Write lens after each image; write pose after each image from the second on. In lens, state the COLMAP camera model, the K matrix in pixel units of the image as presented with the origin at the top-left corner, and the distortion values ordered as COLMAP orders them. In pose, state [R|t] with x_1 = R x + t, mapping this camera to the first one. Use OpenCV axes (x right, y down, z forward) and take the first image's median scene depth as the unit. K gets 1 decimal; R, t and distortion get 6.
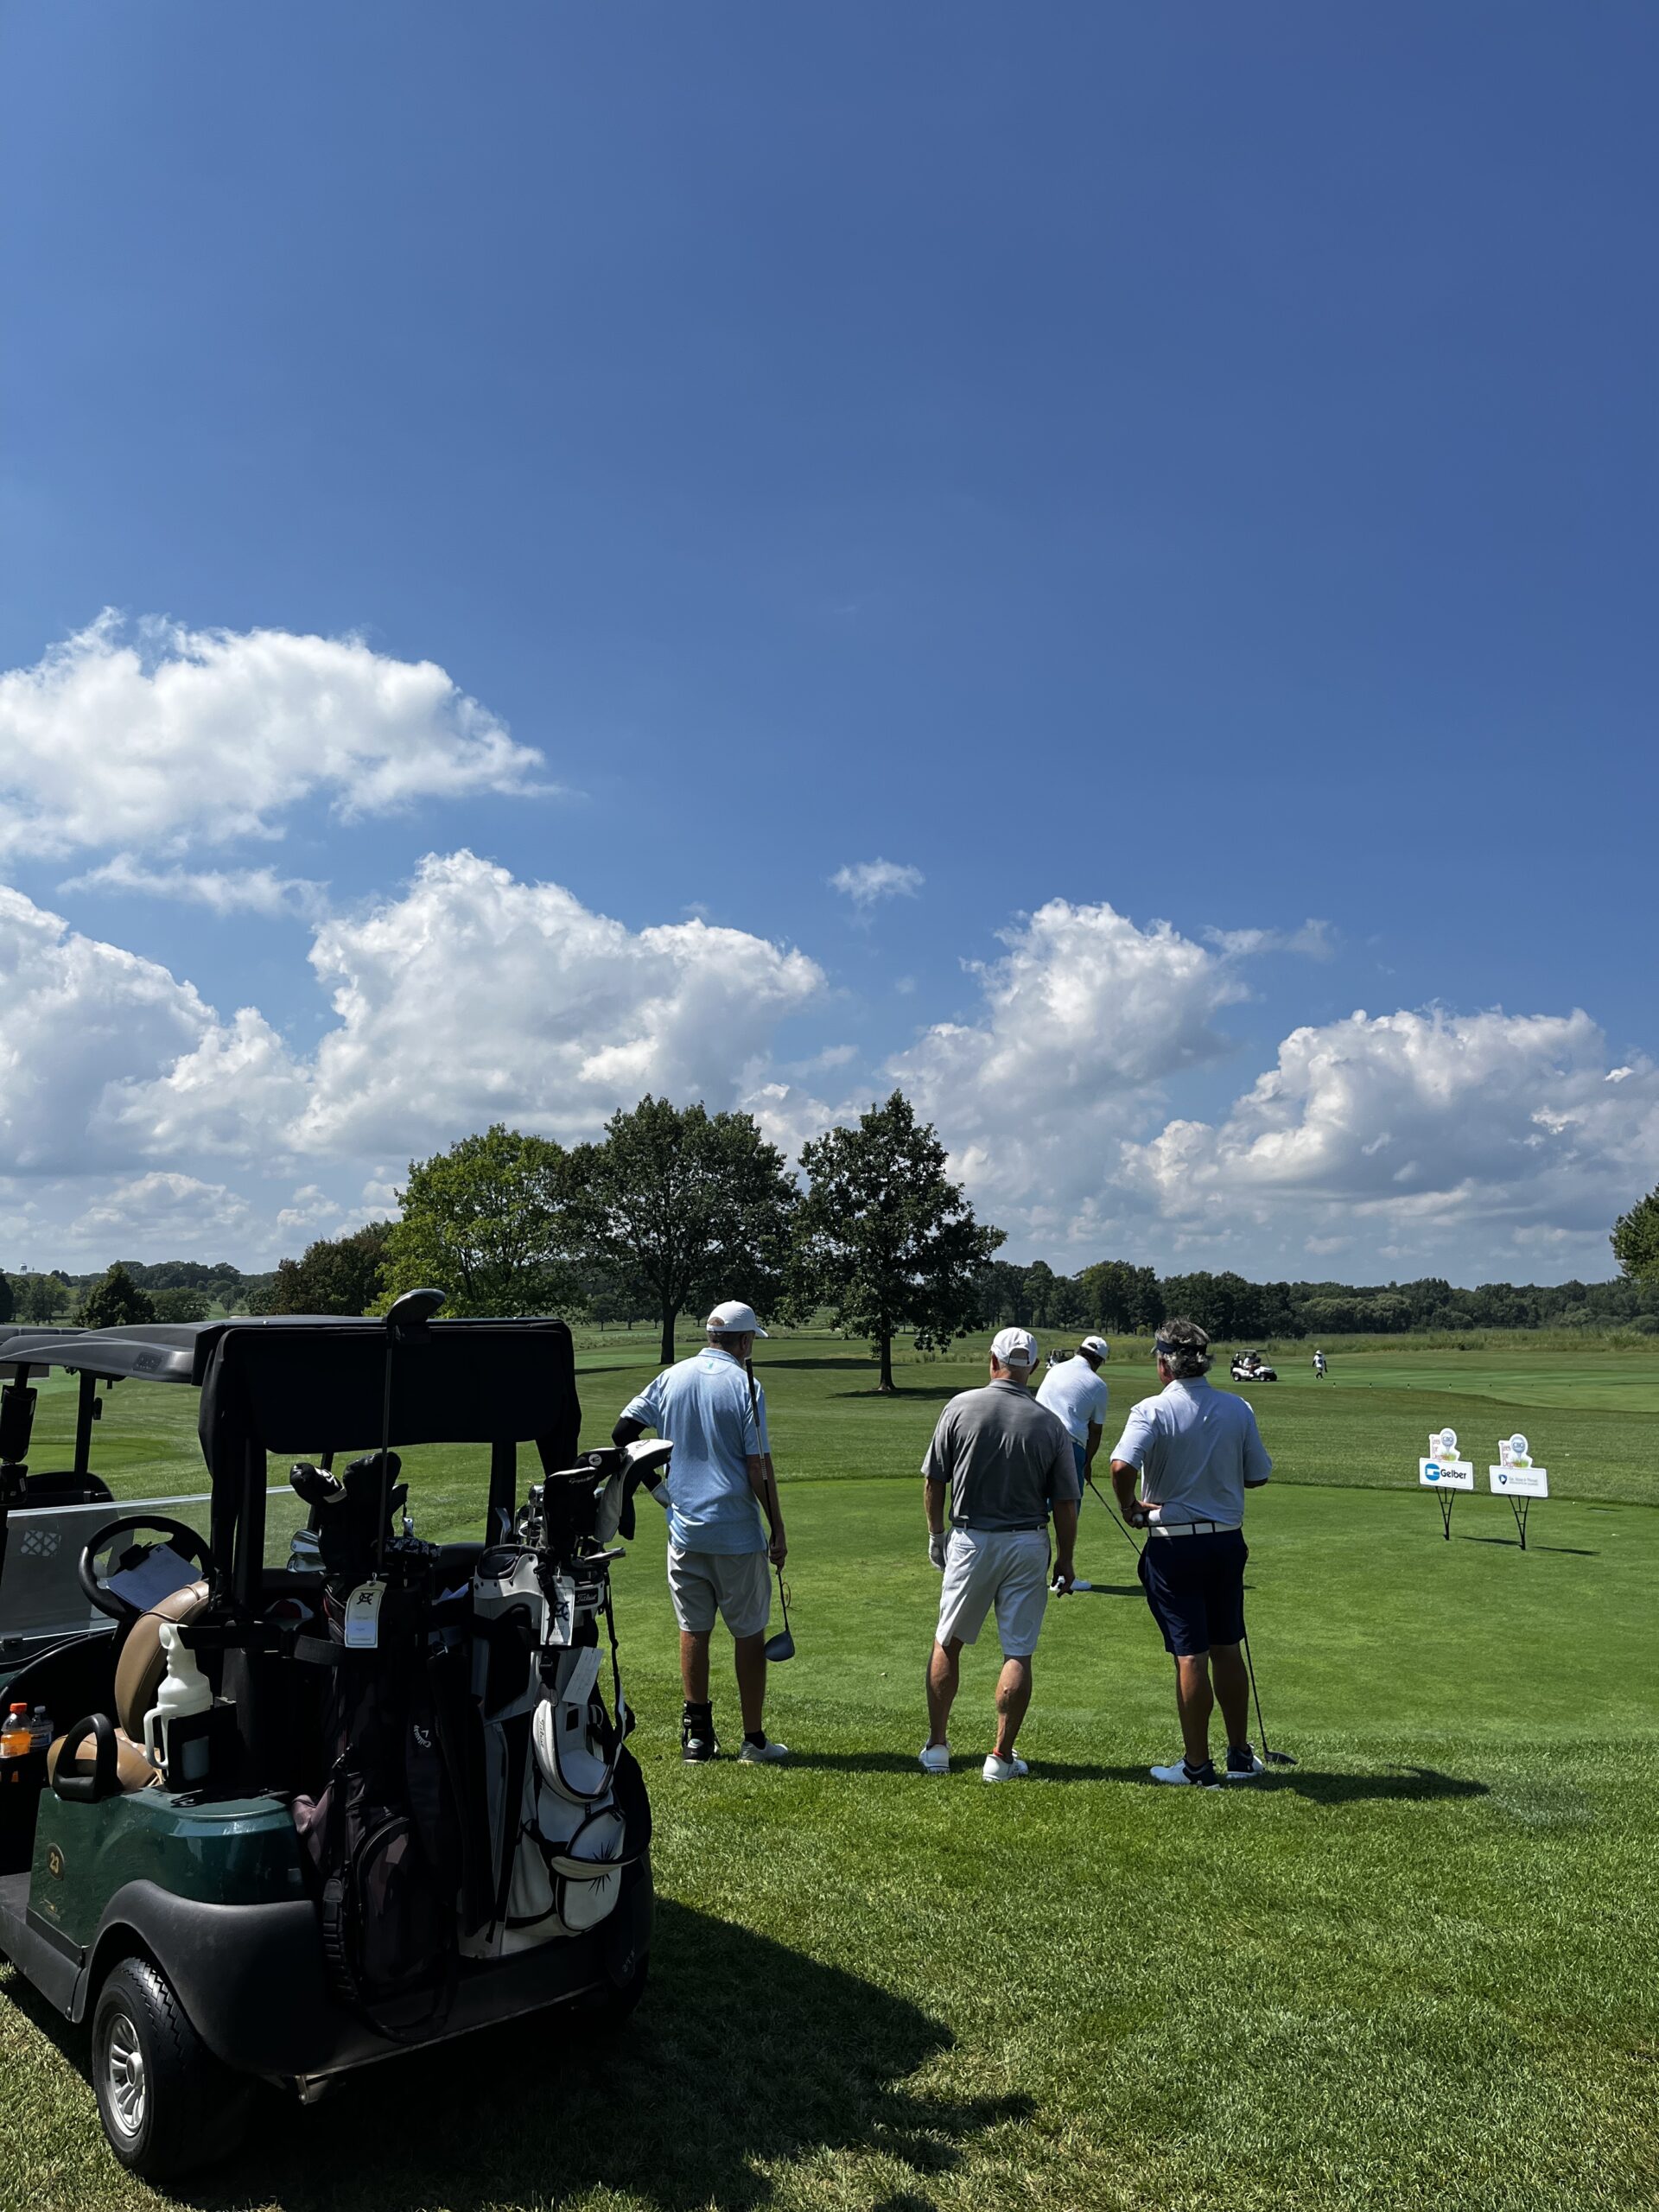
lens RADIAL K [[1645.8, 0, 833.4], [0, 1645.8, 1114.2], [0, 0, 1]] dist [0.015328, -0.032763]
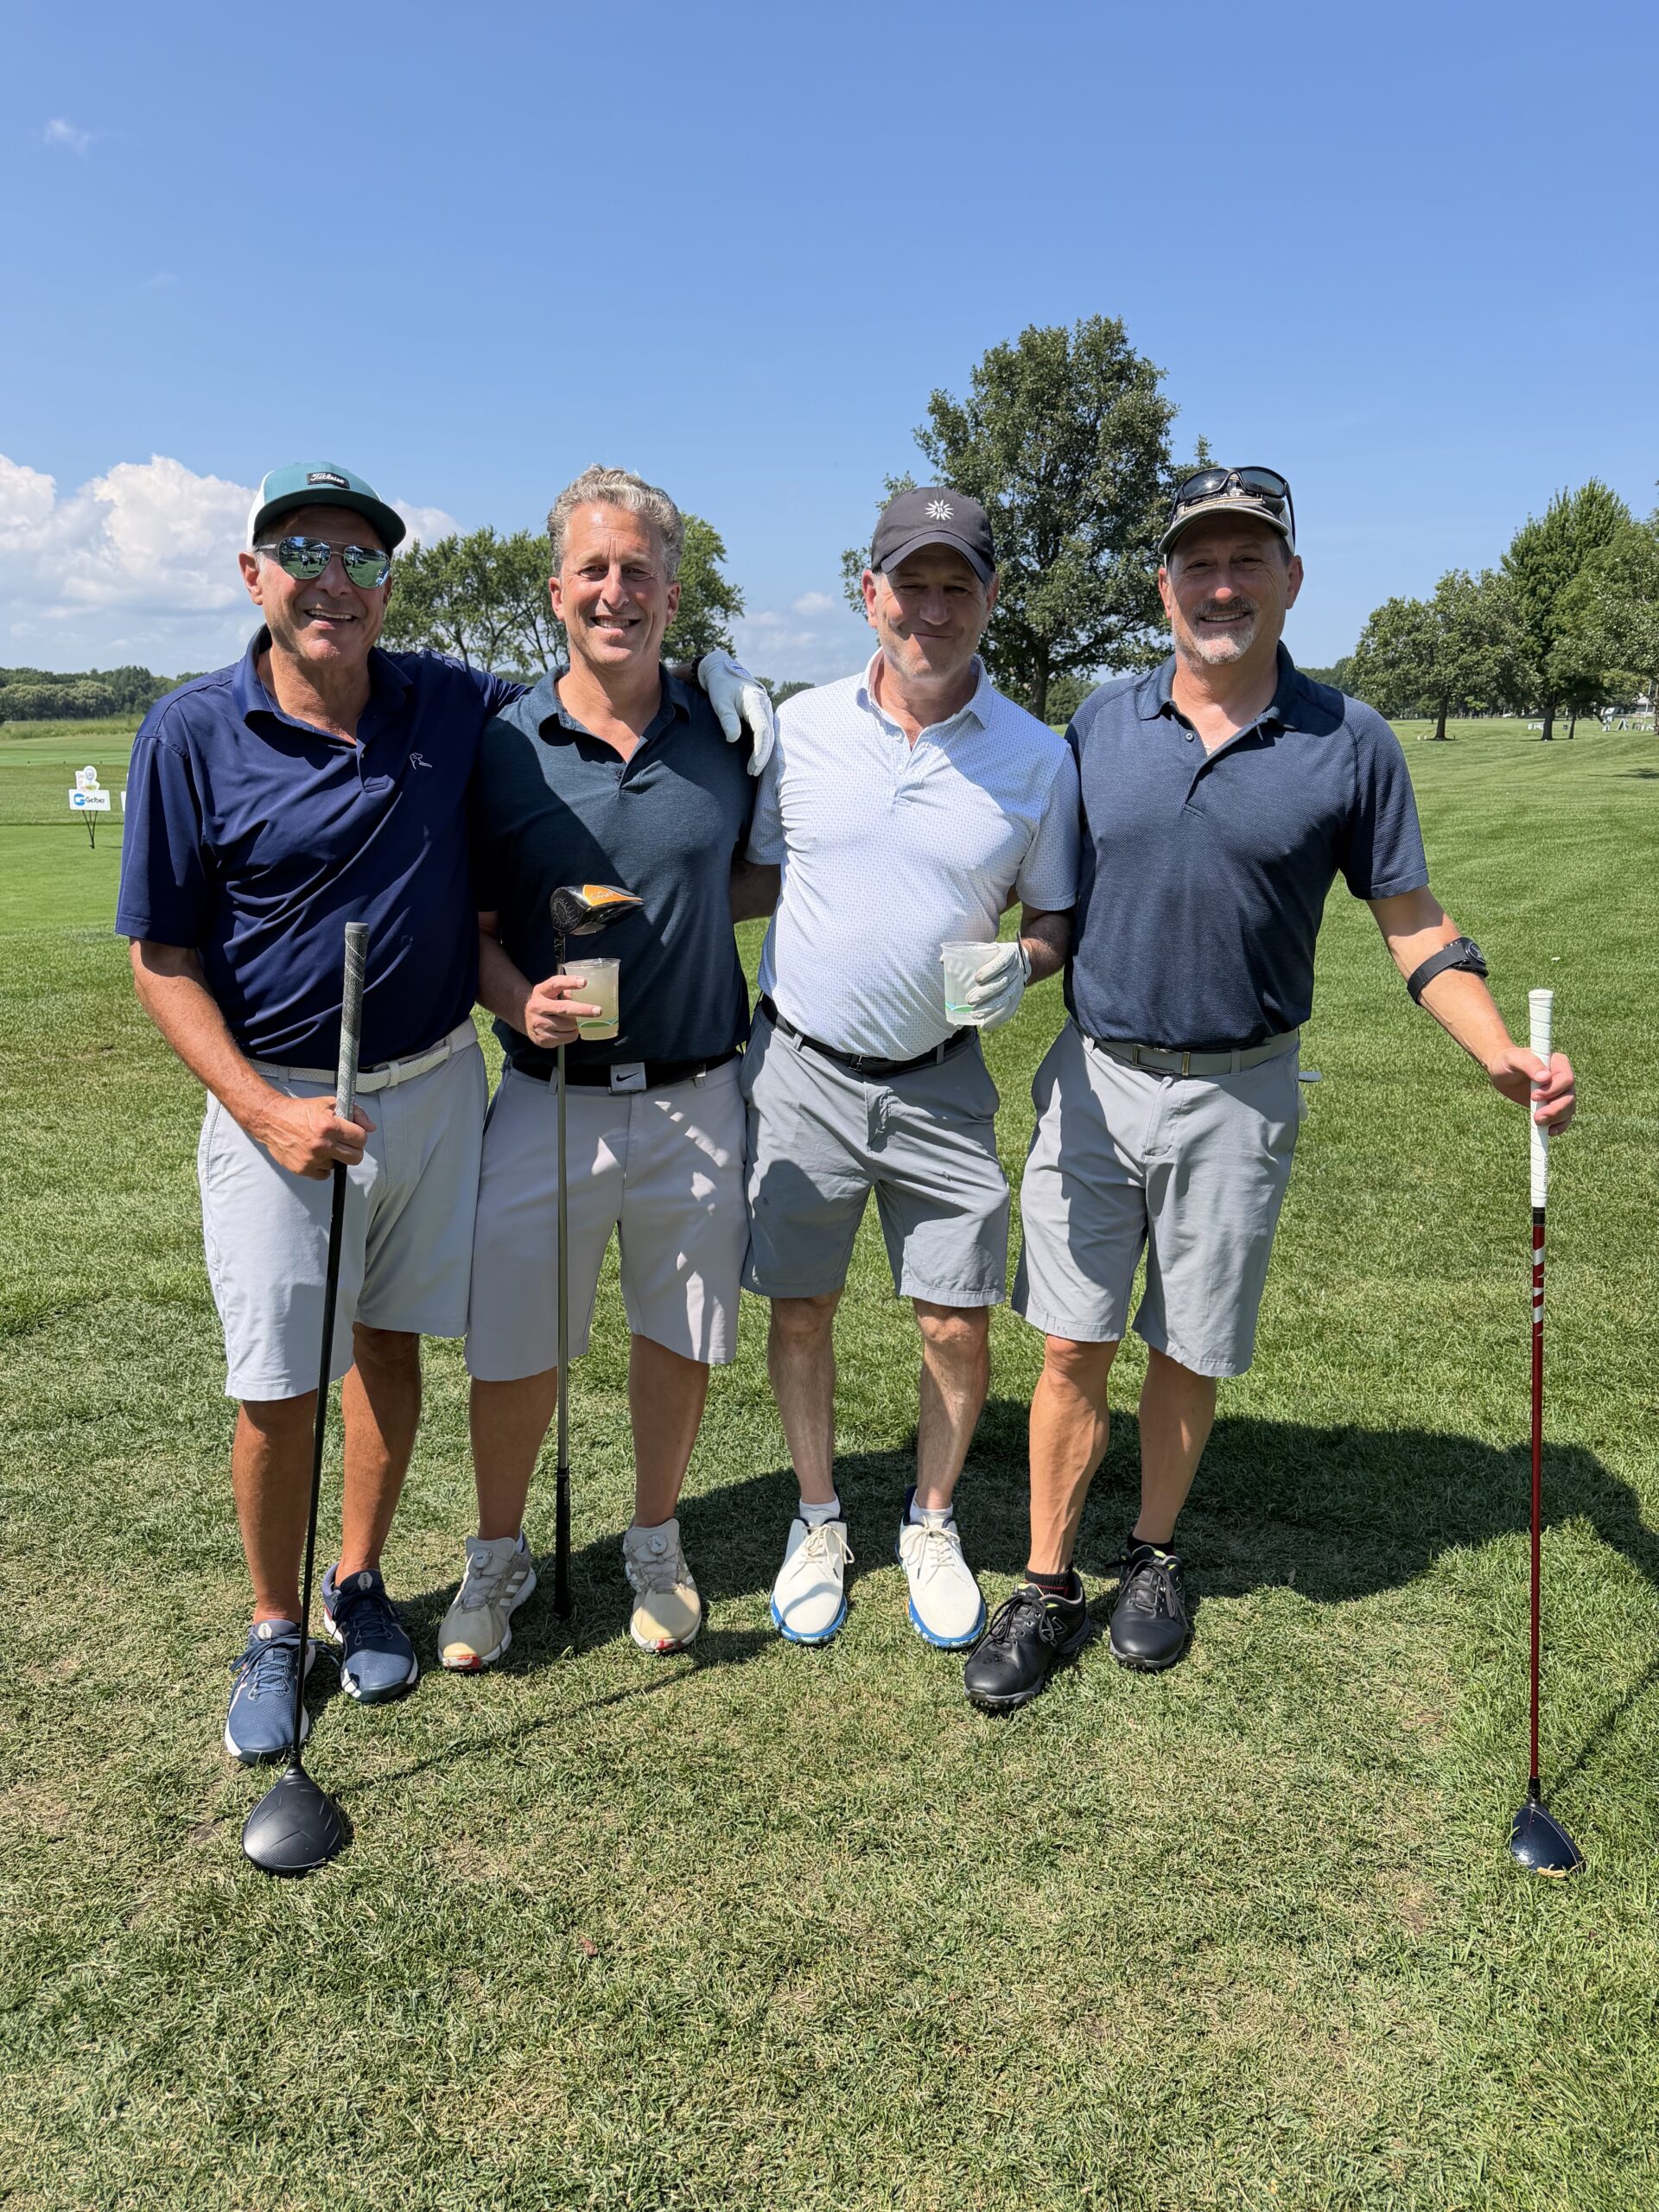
lens RADIAL K [[1534.8, 0, 838.5], [0, 1534.8, 1091.4], [0, 0, 1]] dist [0.010493, -0.014980]
pose [[0.723680, -0.161291, 0.671023, -0.014600], [-0.090860, 0.941577, 0.324312, -0.005106], [-0.684128, -0.295667, 0.666745, -0.066713]]
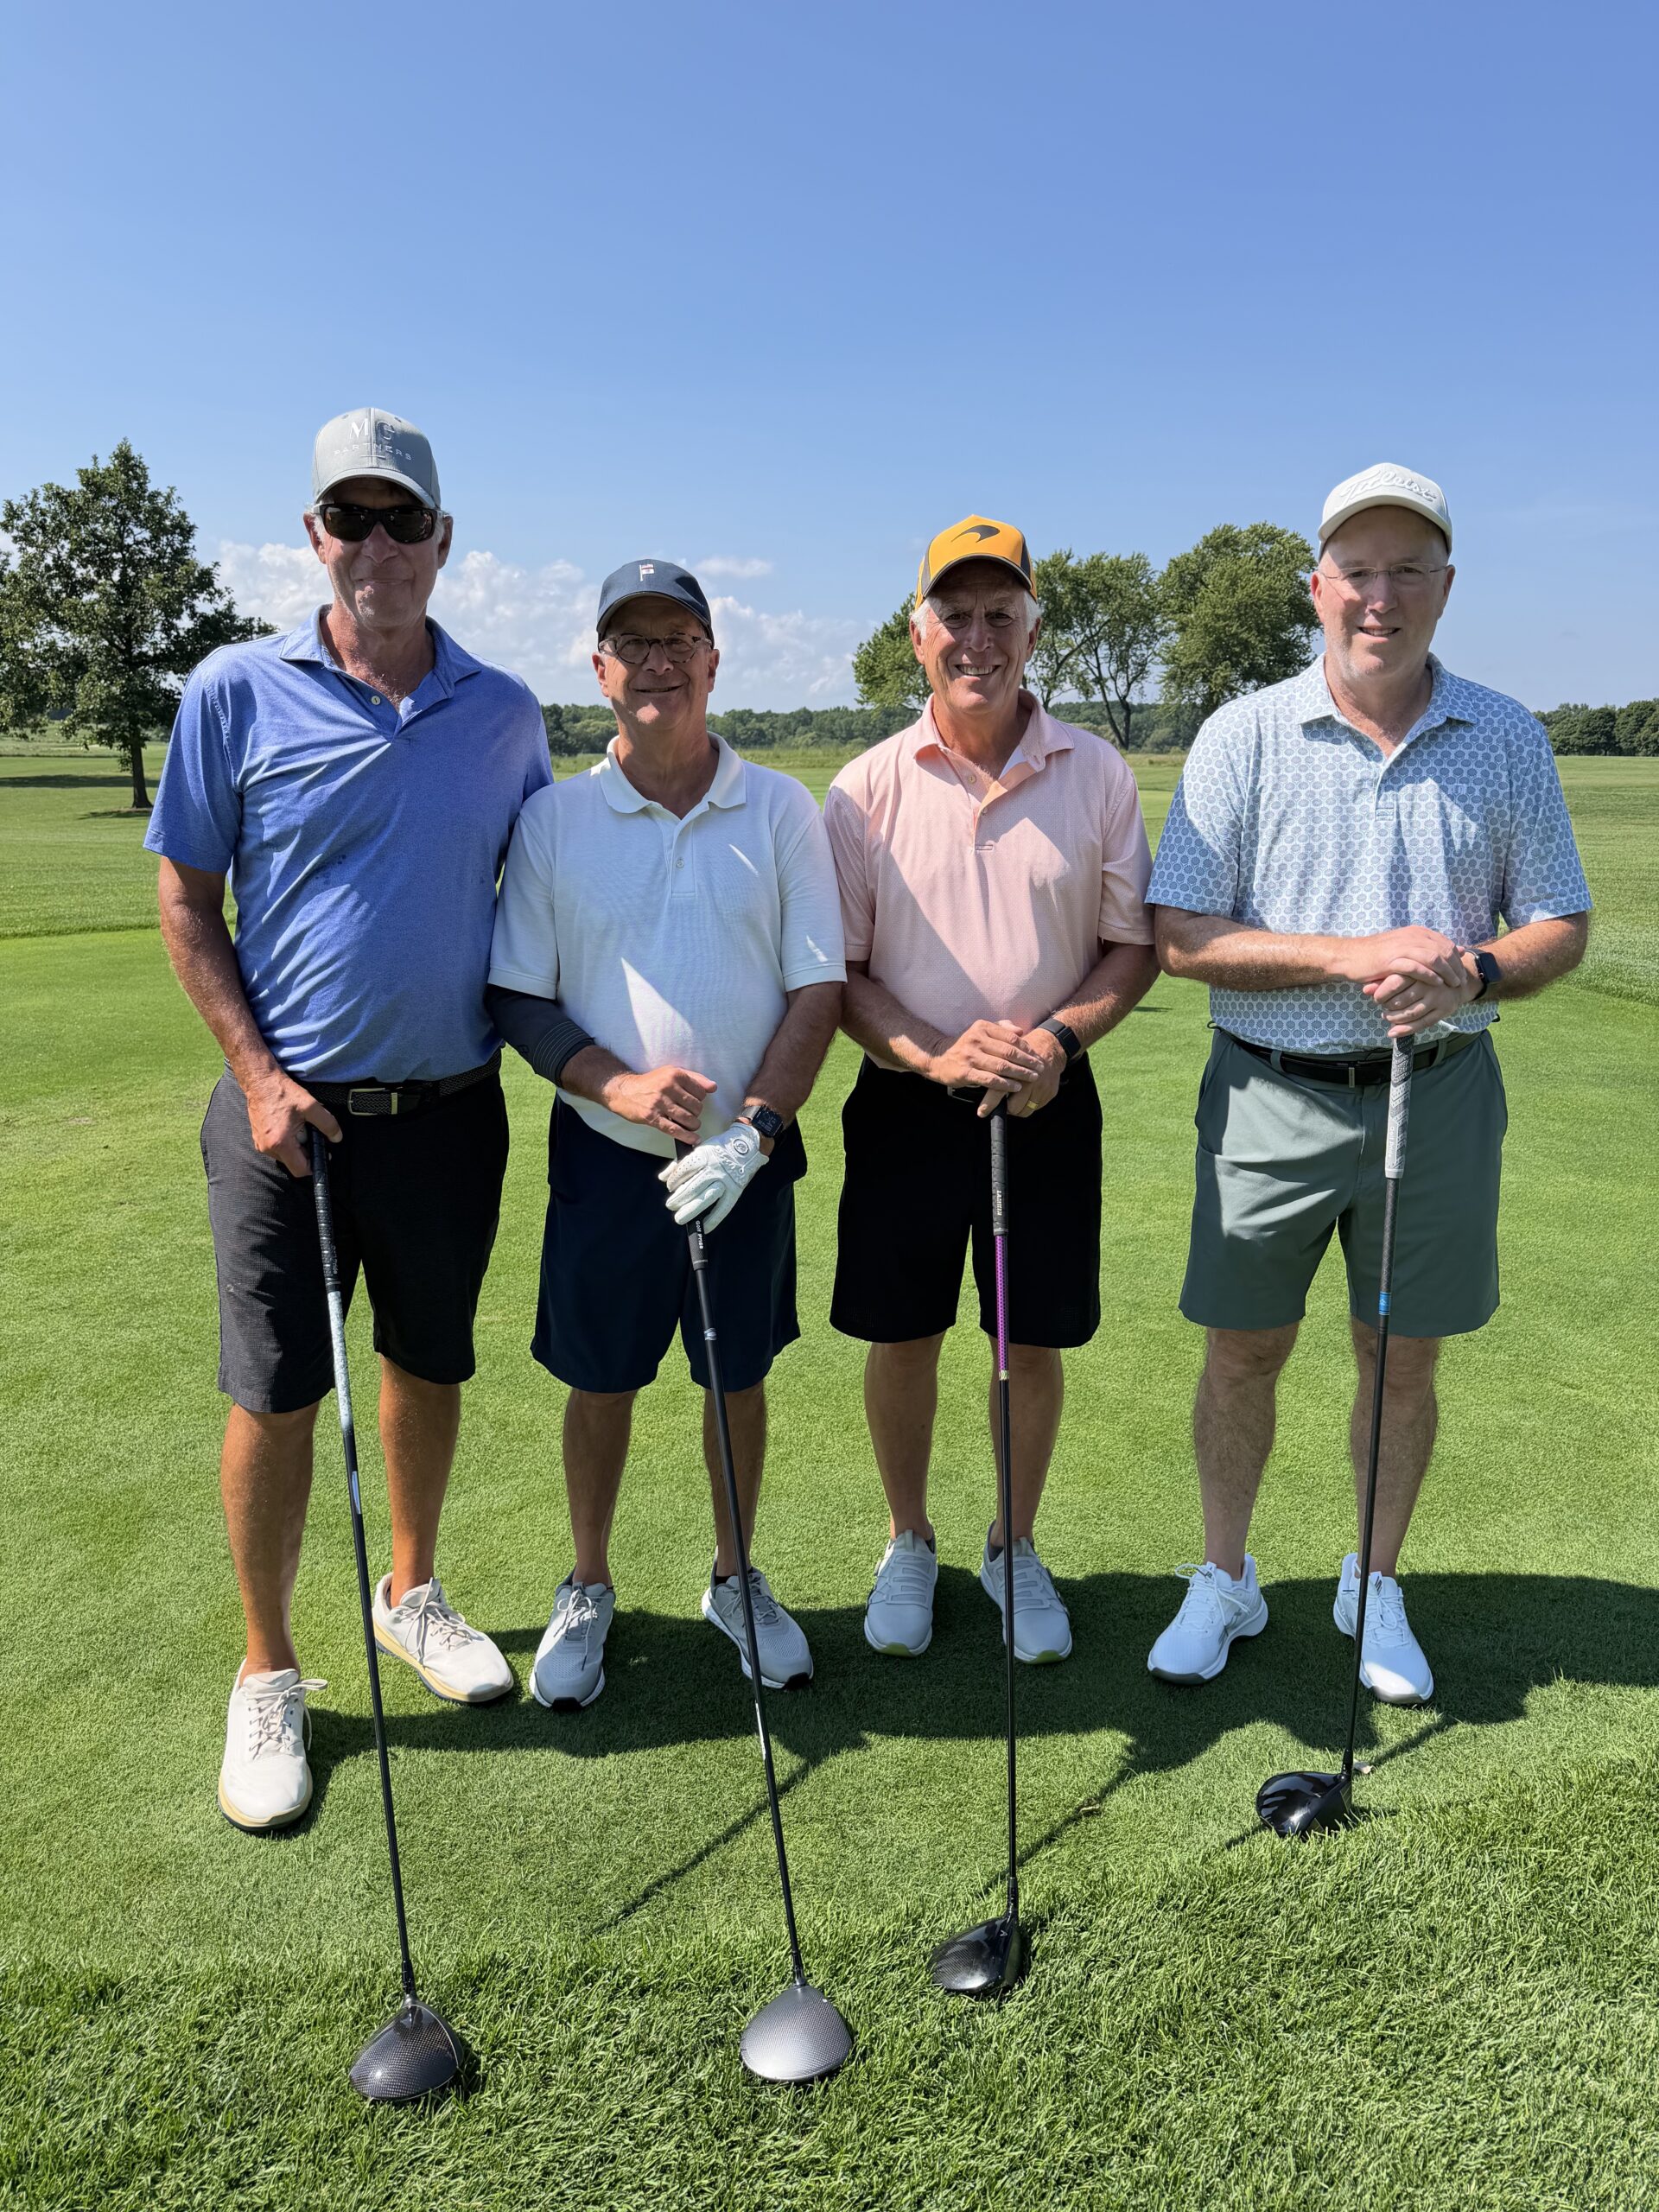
lens RADIAL K [[1534.8, 0, 817.8], [0, 1534.8, 1103.6], [0, 0, 1]] dist [0.010493, -0.014980]
pose [[0.908998, -0.091033, 0.406738, 0.011206], [-0.056500, 0.939938, 0.336637, 0.018669], [-0.412954, -0.328983, 0.849258, 0.101356]]
